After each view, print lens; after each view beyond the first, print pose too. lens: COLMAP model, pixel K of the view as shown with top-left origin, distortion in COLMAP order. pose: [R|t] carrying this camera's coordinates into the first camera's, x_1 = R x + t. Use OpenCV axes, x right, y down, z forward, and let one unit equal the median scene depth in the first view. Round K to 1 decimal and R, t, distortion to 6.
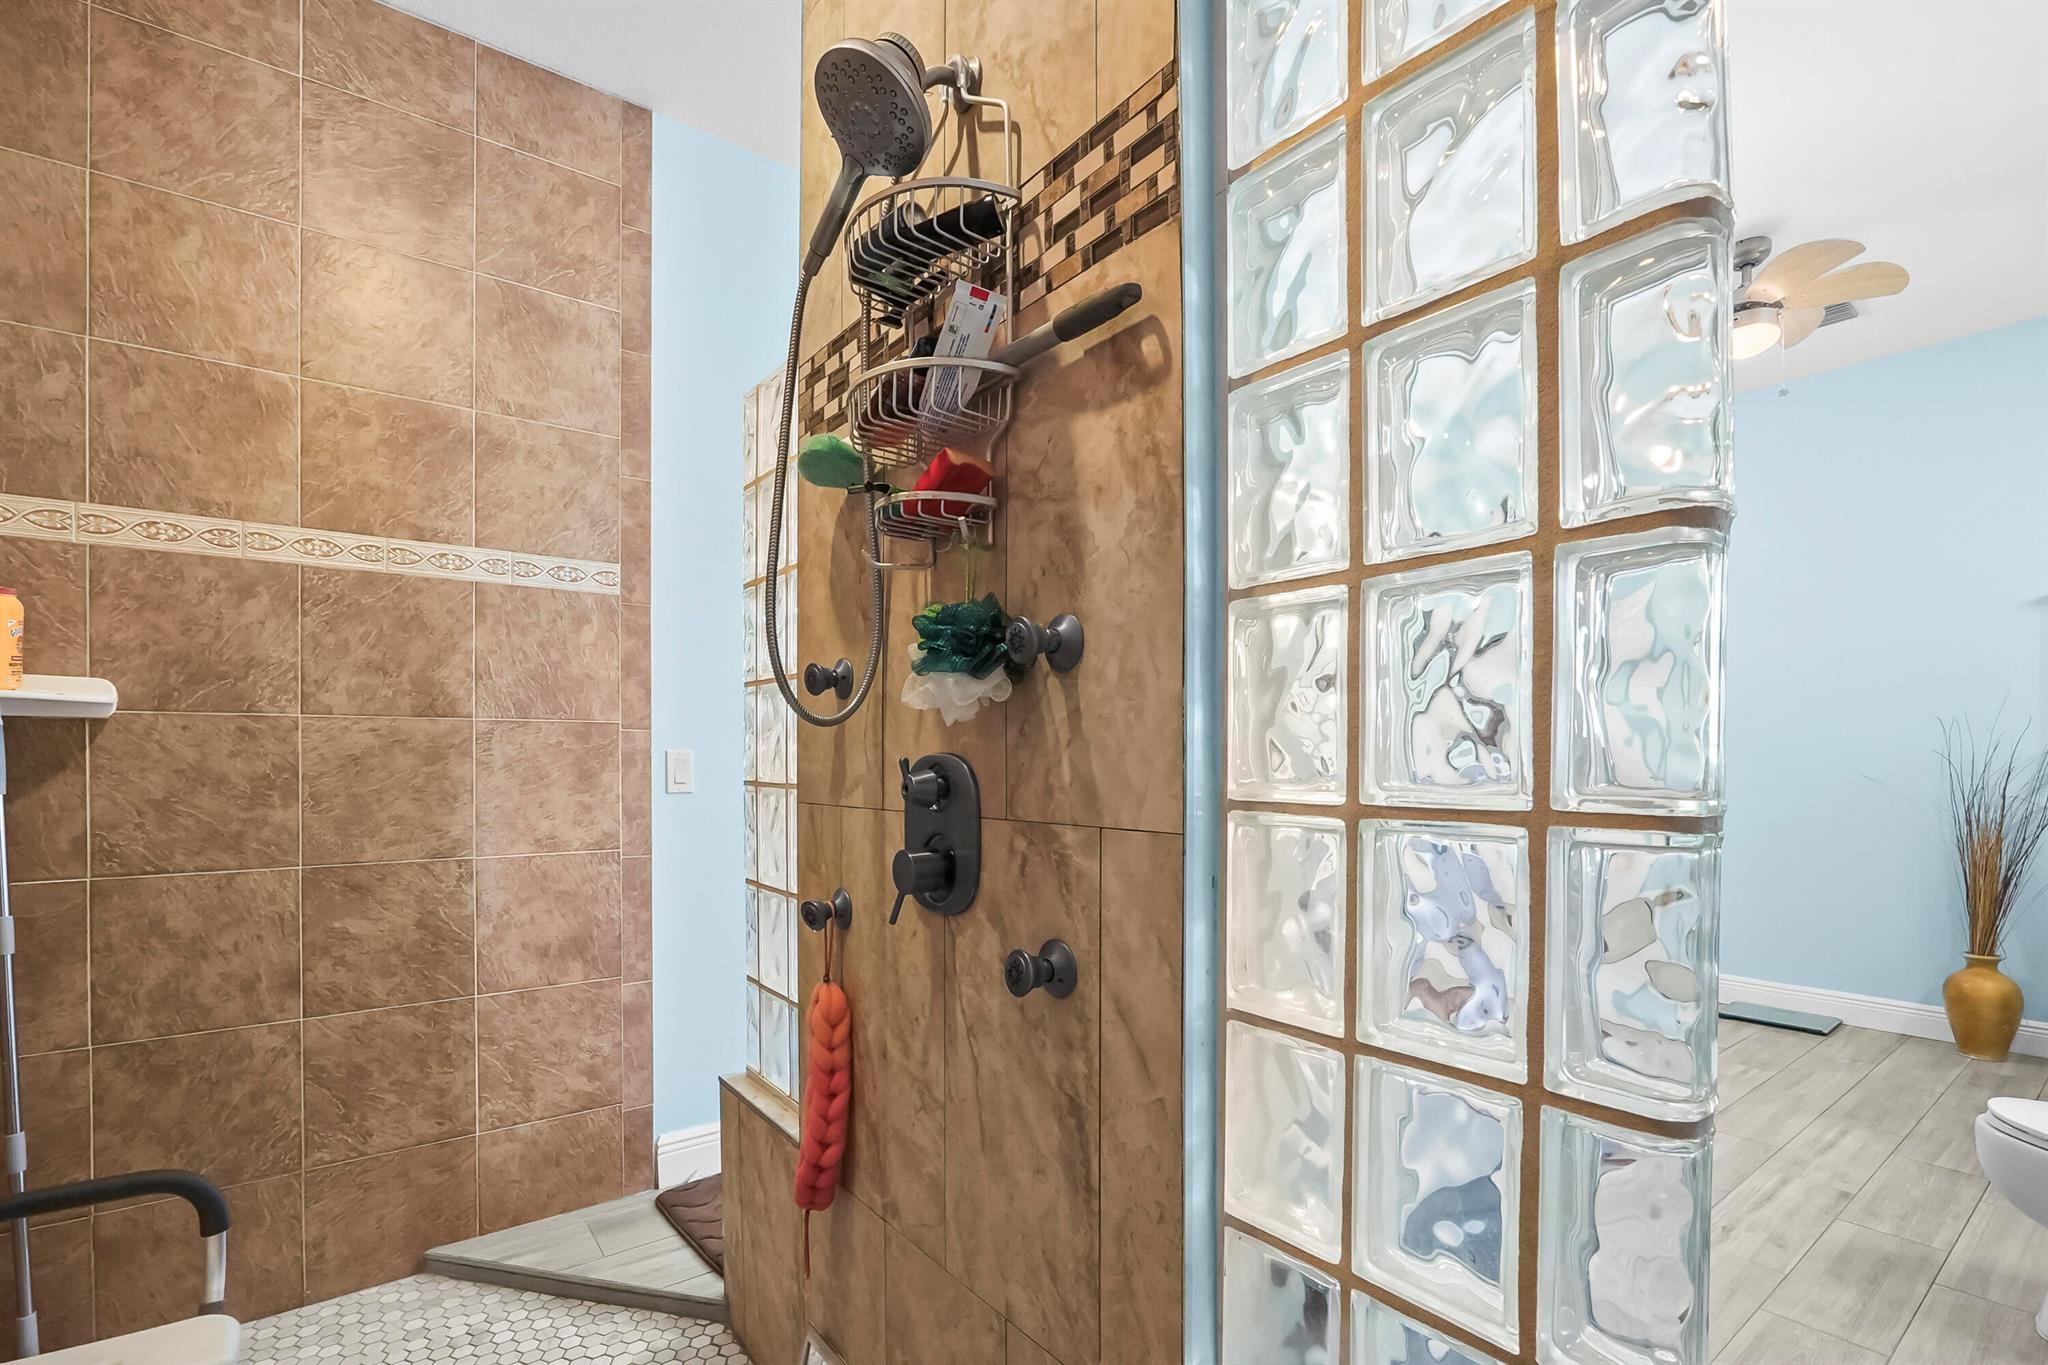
lens RADIAL K [[918.9, 0, 1038.2], [0, 918.9, 768.2], [0, 0, 1]] dist [-0.017357, 0.002612]
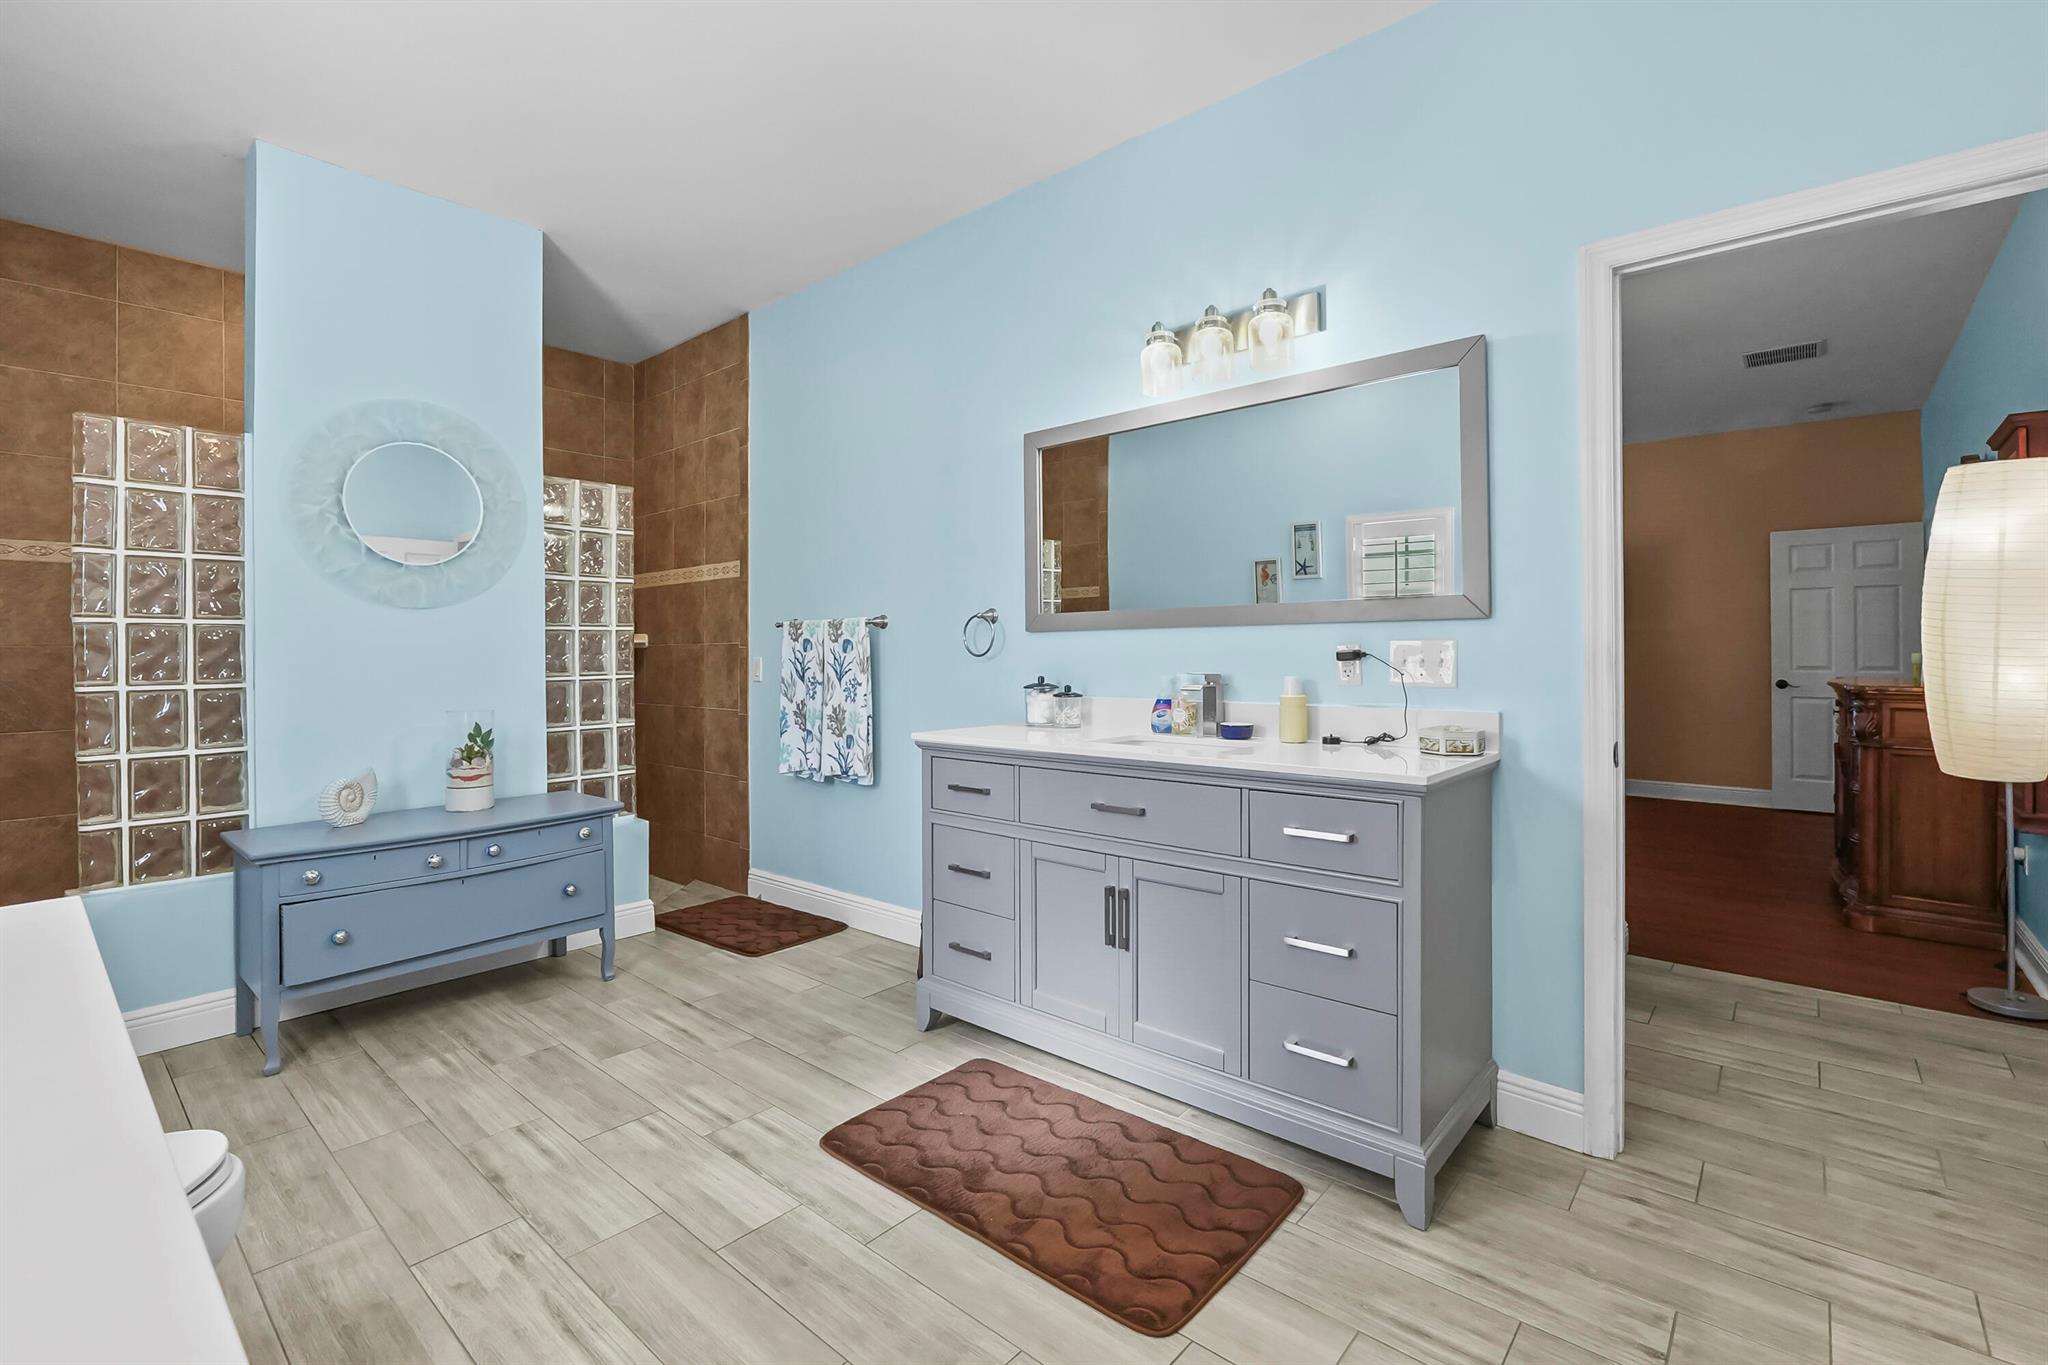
lens RADIAL K [[918.9, 0, 1026.2], [0, 918.9, 651.9], [0, 0, 1]] dist [-0.017357, 0.002612]
pose [[0.199908, -0.004179, -0.979806, 1.548168], [0.001301, 0.999991, -0.004000, -0.023298], [0.979814, -0.000476, 0.199912, 1.209916]]
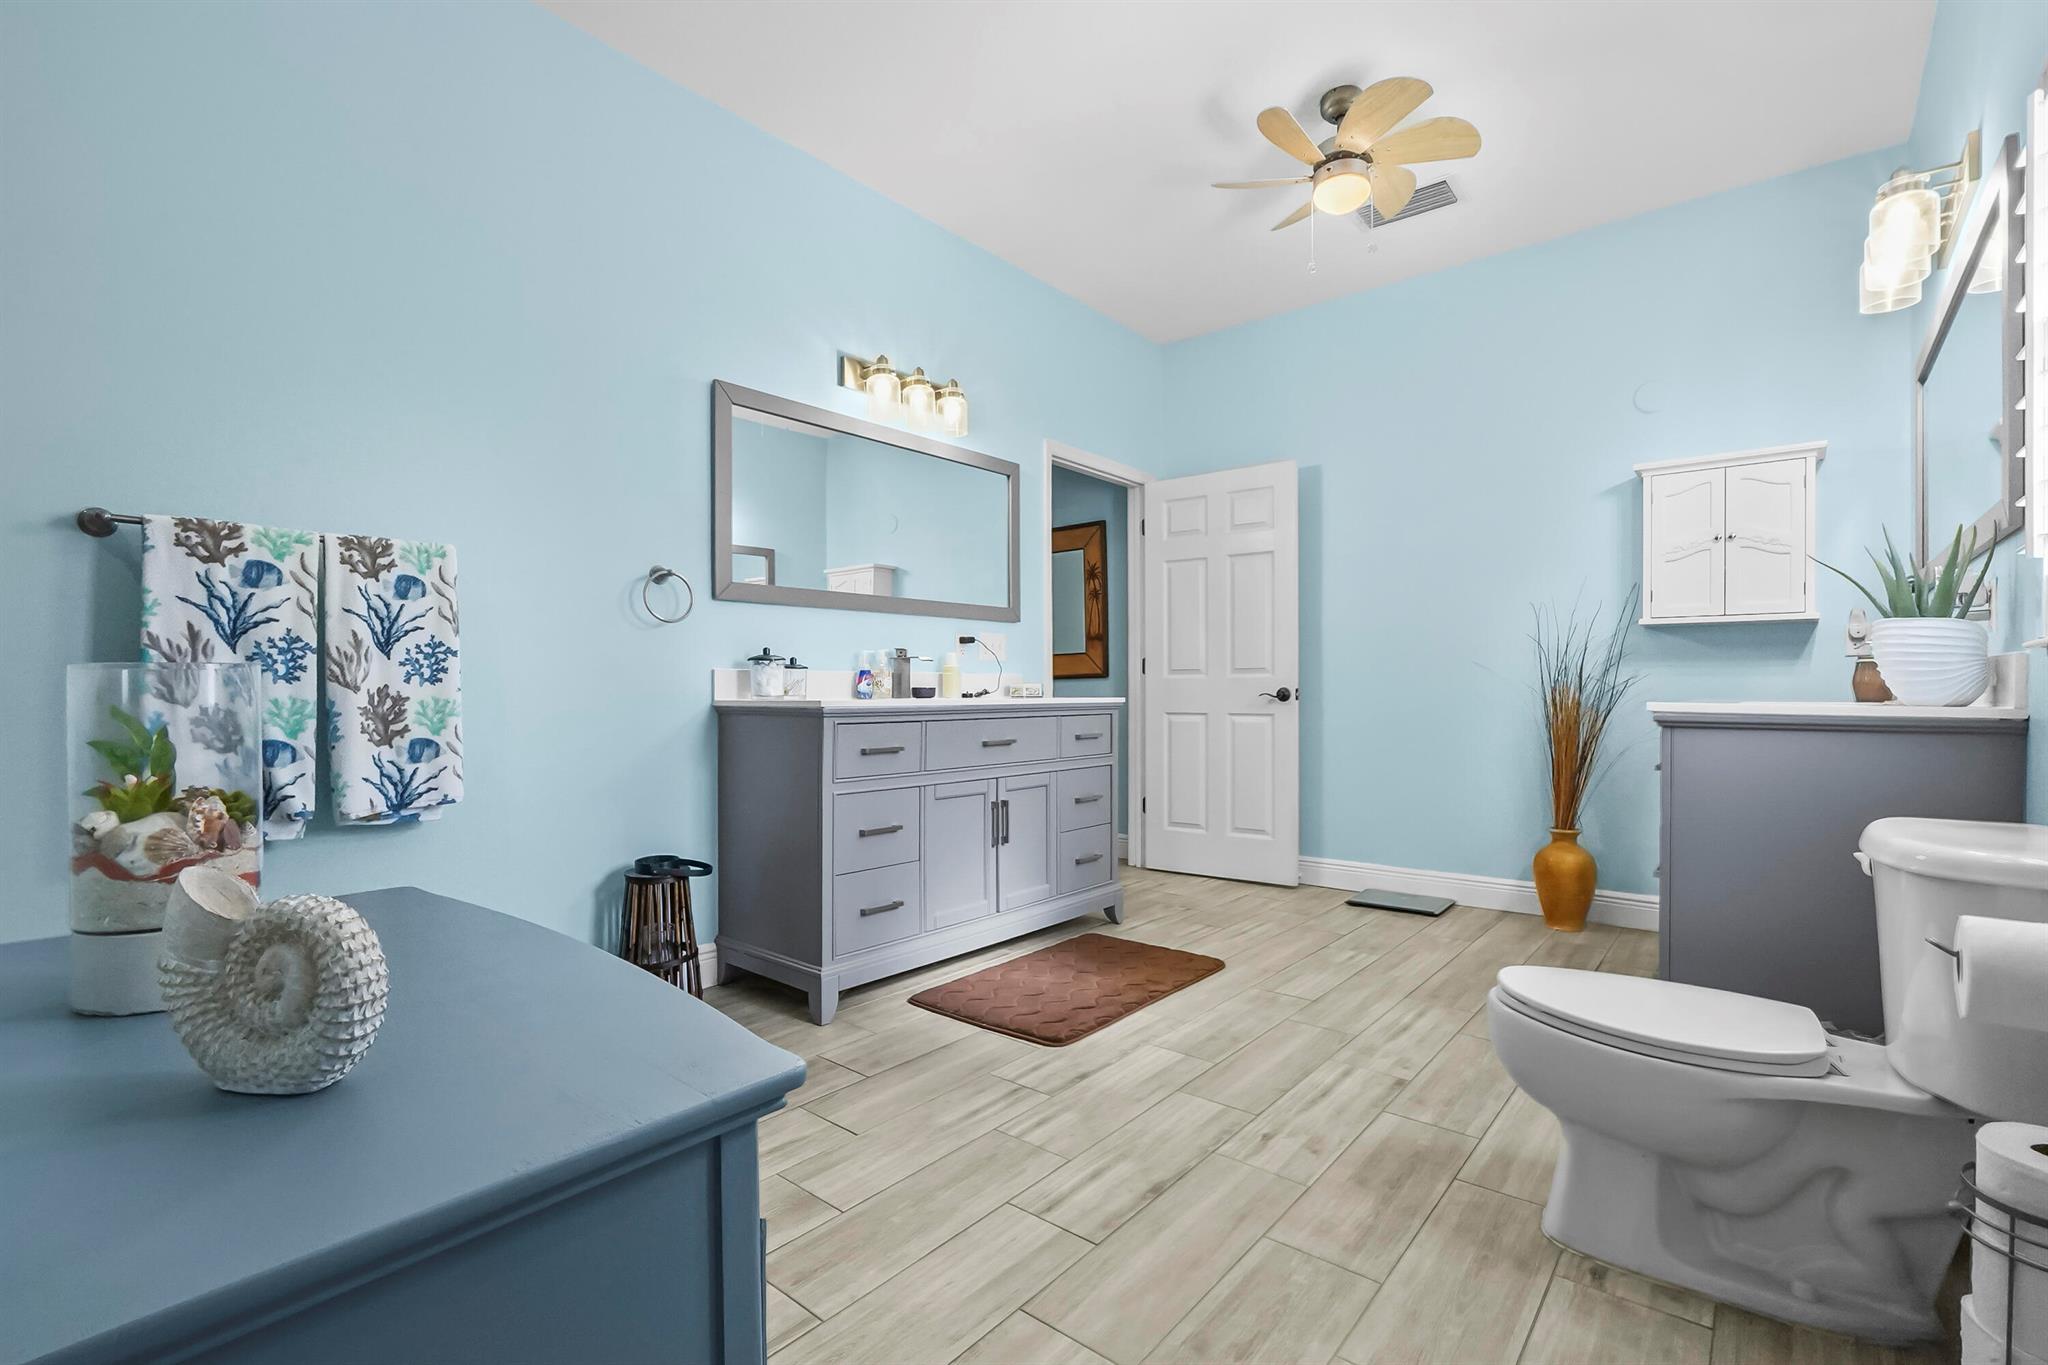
lens RADIAL K [[918.9, 0, 1016.2], [0, 918.9, 696.1], [0, 0, 1]] dist [-0.017357, 0.002612]
pose [[0.975849, -0.006808, 0.218341, 0.313347], [0.006320, 0.999976, 0.002931, 0.072059], [-0.218356, -0.001480, 0.975868, 0.178389]]
